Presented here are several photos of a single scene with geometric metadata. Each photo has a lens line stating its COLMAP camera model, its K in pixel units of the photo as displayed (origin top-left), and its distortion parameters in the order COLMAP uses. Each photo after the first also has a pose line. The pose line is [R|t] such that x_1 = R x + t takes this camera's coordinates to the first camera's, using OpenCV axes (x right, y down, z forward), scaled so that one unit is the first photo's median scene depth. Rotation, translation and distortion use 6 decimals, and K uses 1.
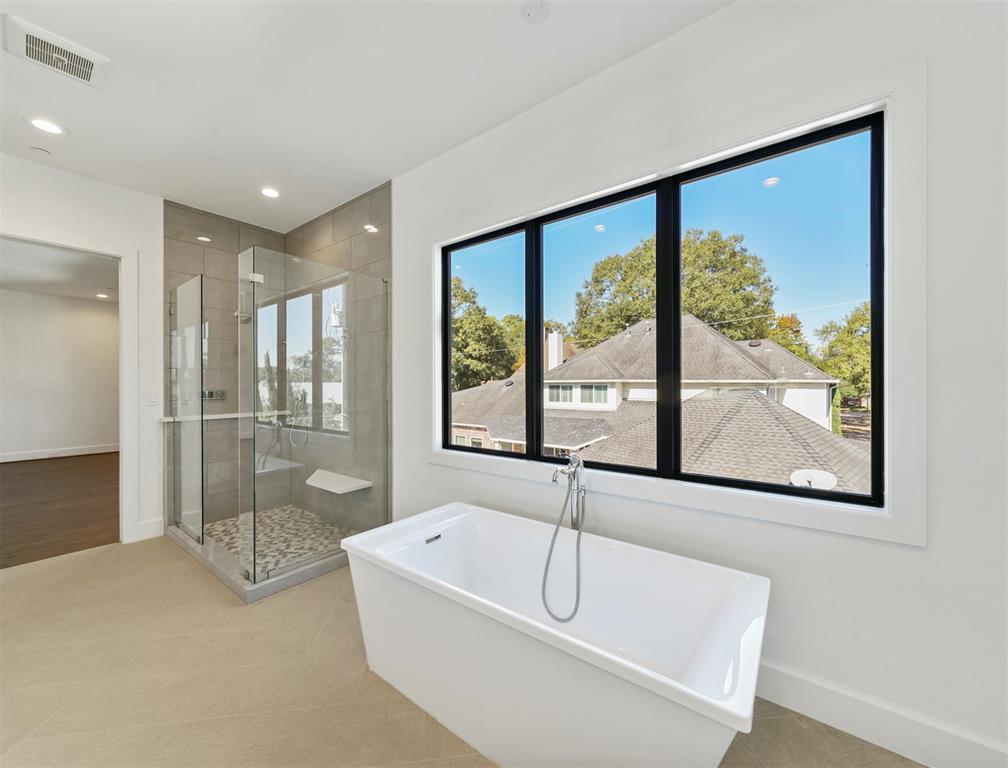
lens RADIAL K [[391.2, 0, 501.3], [0, 391.2, 385.2], [0, 0, 1]] dist [0.004431, 0.000068]
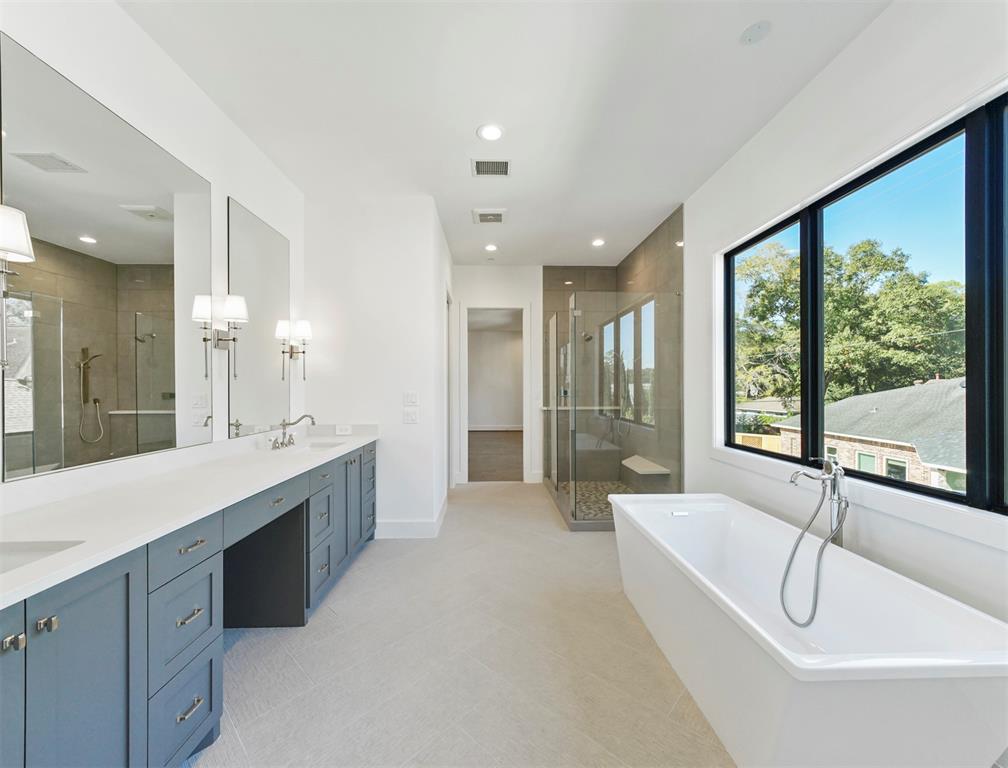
lens RADIAL K [[391.2, 0, 505.1], [0, 391.2, 386.9], [0, 0, 1]] dist [0.004431, 0.000068]
pose [[0.640452, -0.000829, -0.767998, 0.195508], [0.001850, 0.999998, 0.000463, 0.001264], [0.767996, -0.001717, 0.640452, -0.087211]]
